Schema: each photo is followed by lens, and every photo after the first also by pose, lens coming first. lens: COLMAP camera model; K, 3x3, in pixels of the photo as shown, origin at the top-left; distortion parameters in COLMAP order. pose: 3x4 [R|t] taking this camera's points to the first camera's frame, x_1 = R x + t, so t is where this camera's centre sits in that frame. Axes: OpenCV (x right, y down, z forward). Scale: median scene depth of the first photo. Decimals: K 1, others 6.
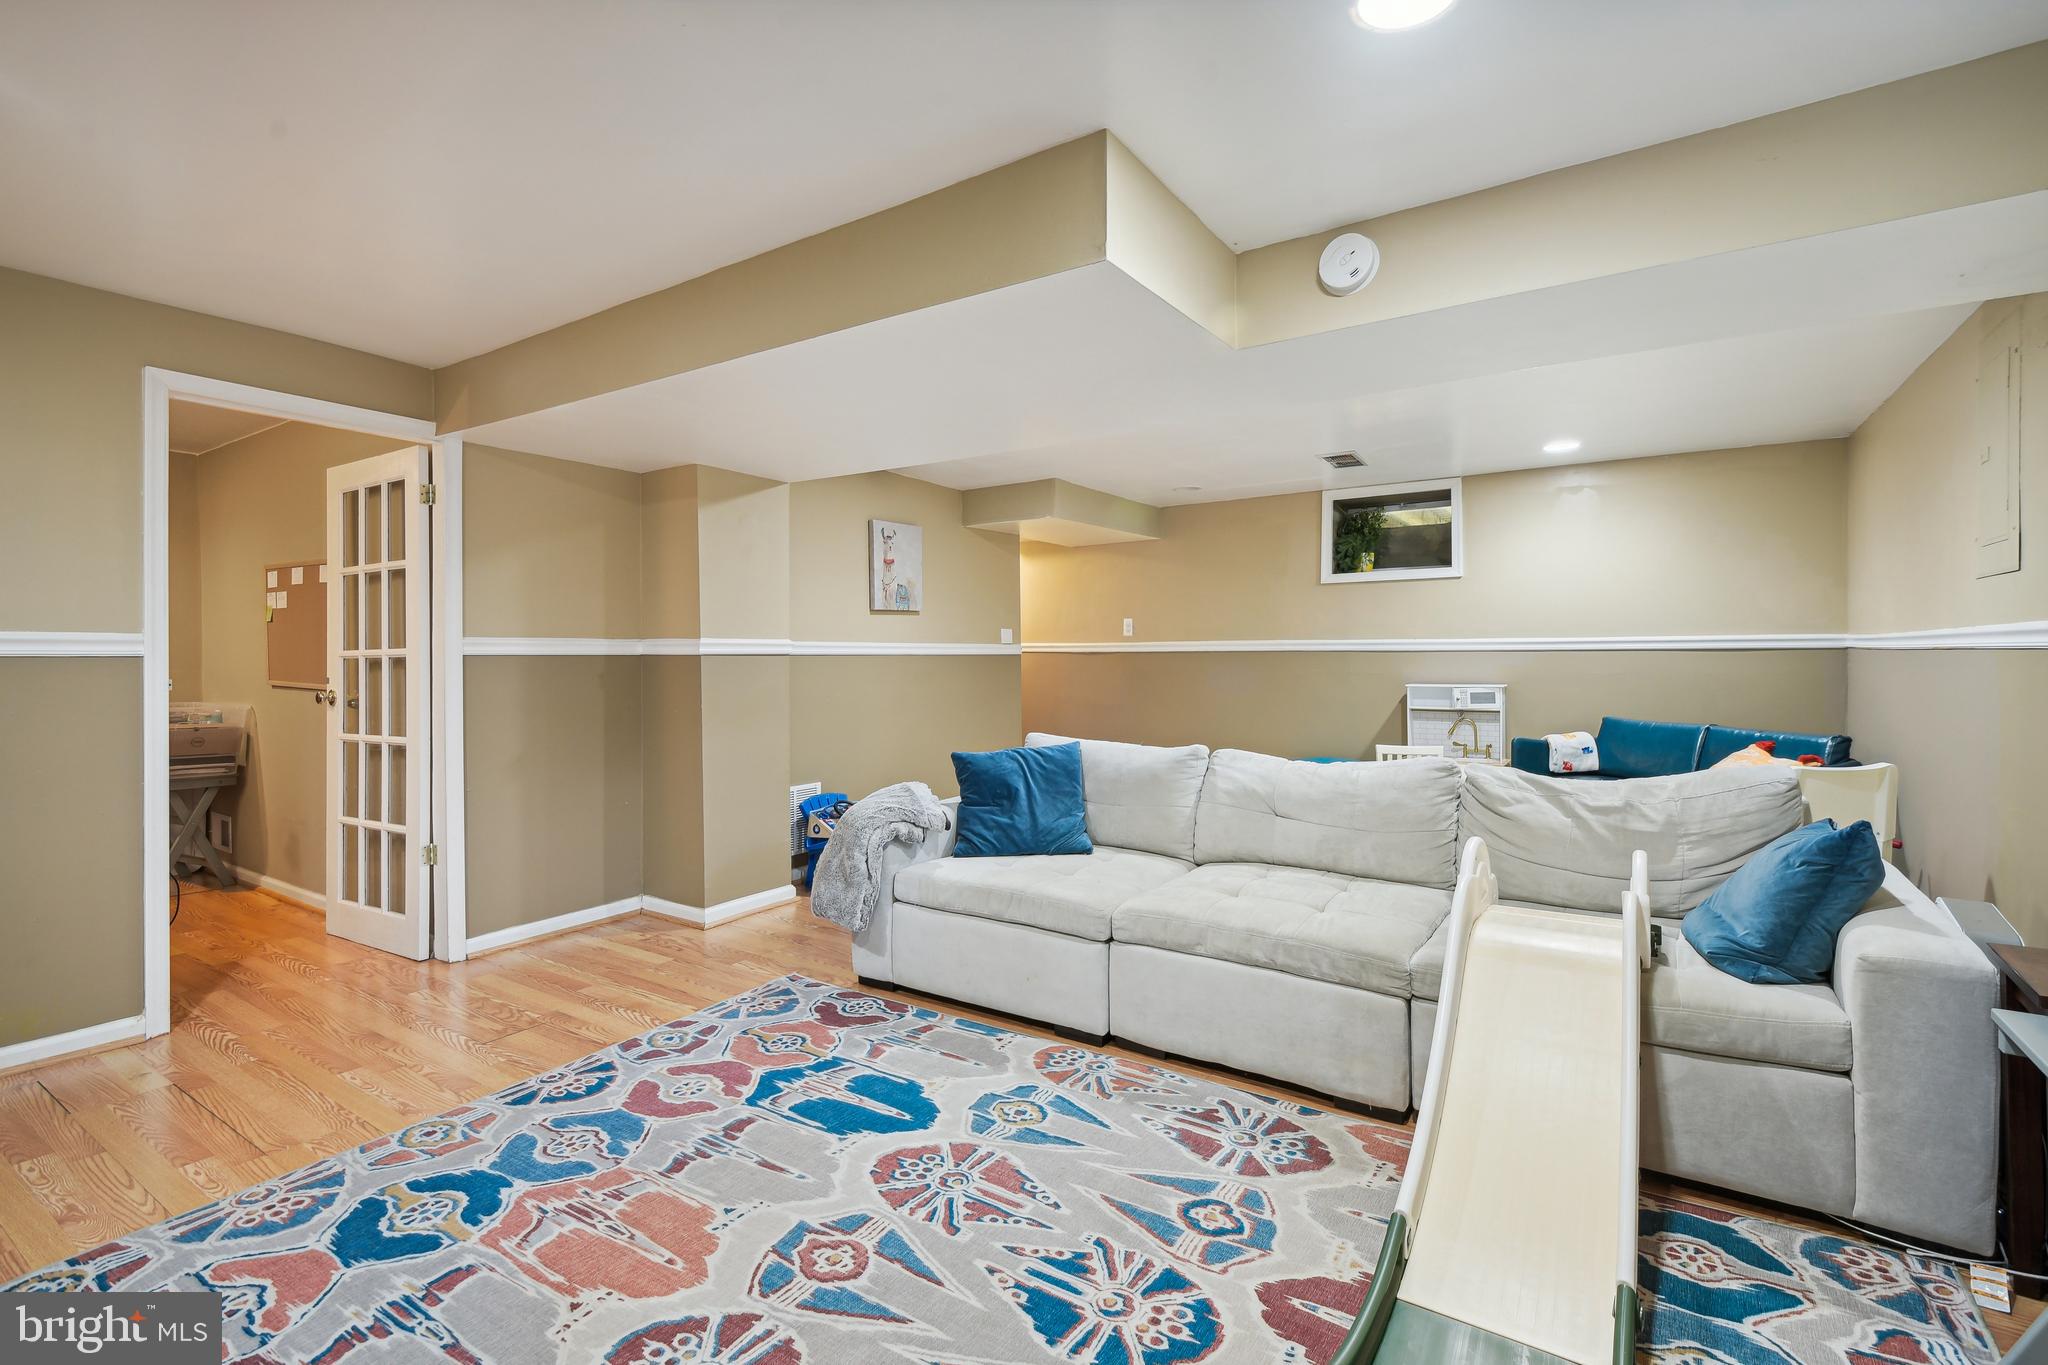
lens RADIAL K [[919.1, 0, 1052.3], [0, 919.1, 642.7], [0, 0, 1]] dist [0.043559, -0.034244]
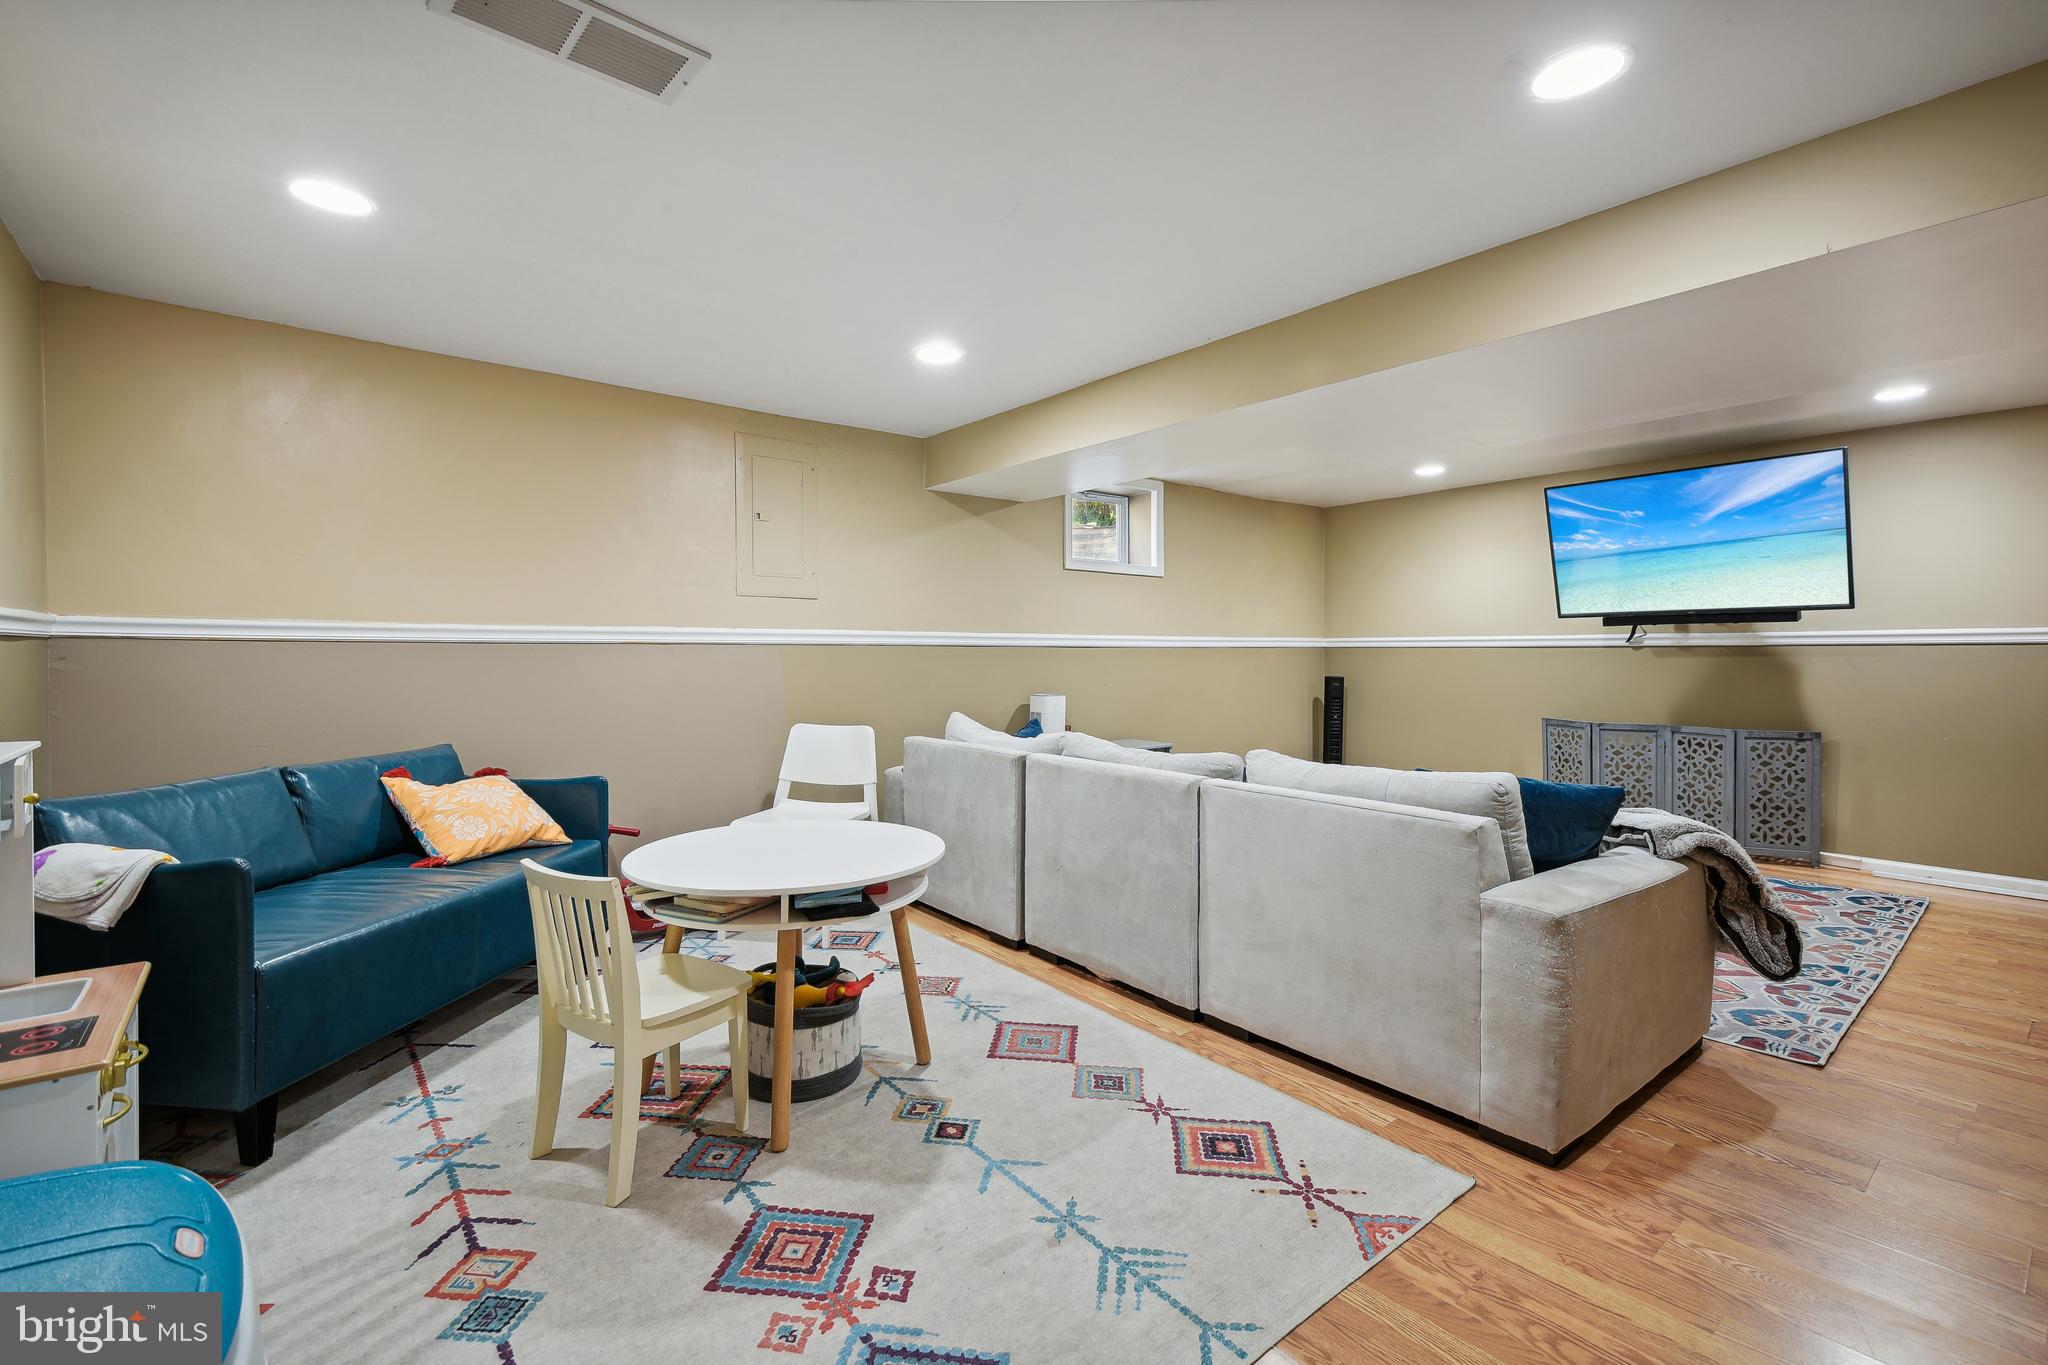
lens RADIAL K [[900.2, 0, 1055.3], [0, 900.2, 676.5], [0, 0, 1]] dist [0.021531, -0.013854]
pose [[-0.953120, -0.004930, 0.302554, 0.129302], [-0.001516, 0.999933, 0.011516, 0.045400], [-0.302590, 0.010518, -0.953063, 2.590002]]
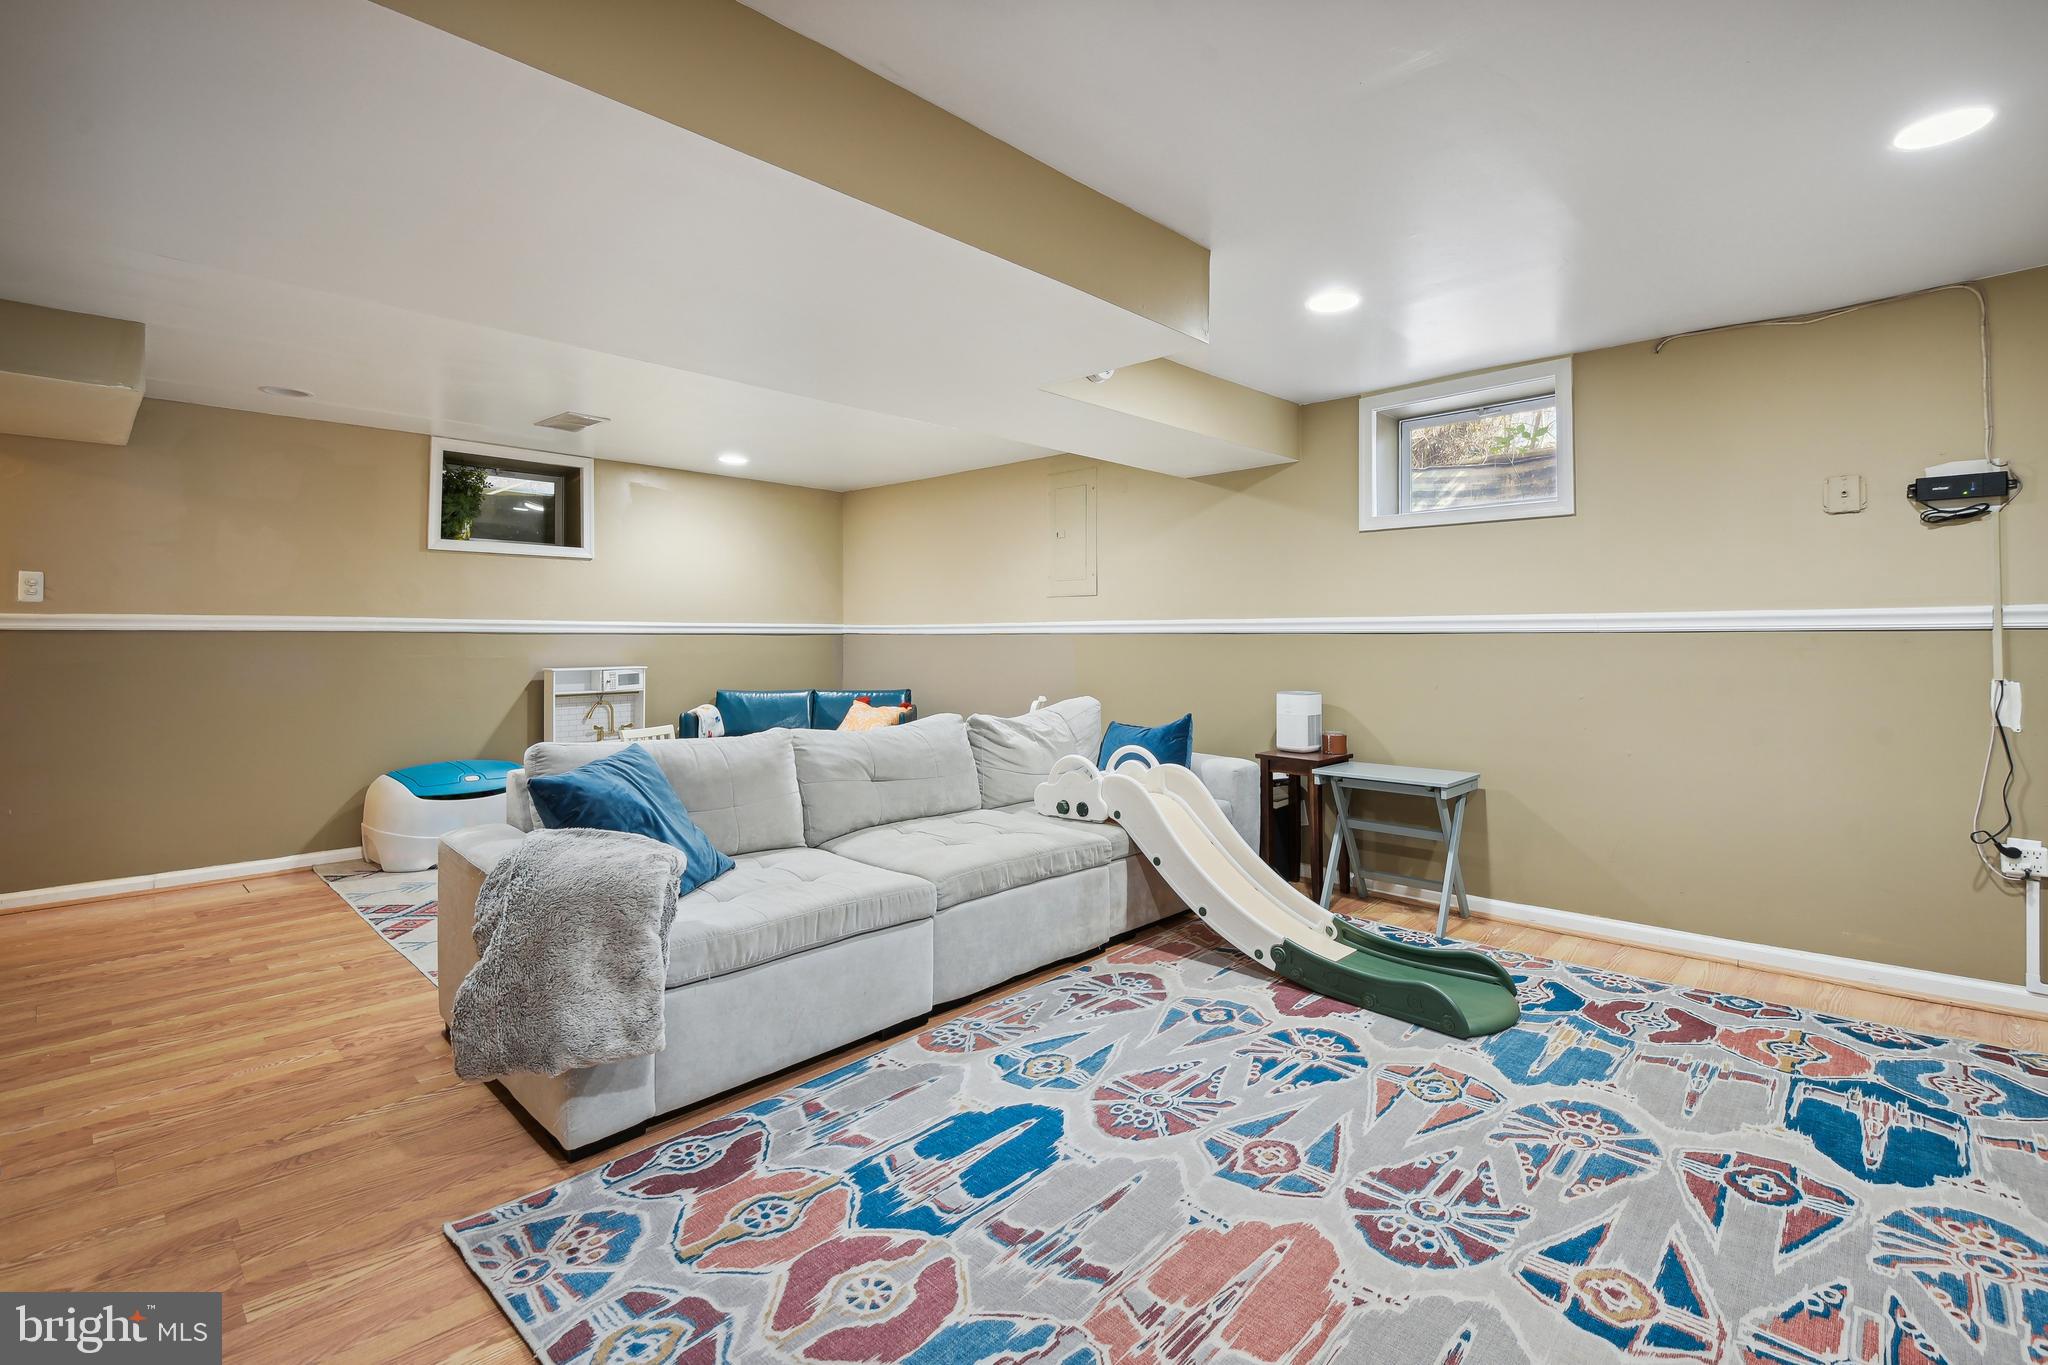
lens RADIAL K [[919.1, 0, 1052.3], [0, 919.1, 642.7], [0, 0, 1]] dist [0.043559, -0.034244]
pose [[0.181886, -0.002357, 0.983317, -1.018726], [-0.012323, 0.999913, 0.004676, 0.017681], [-0.983242, -0.012968, 0.181842, 0.767596]]
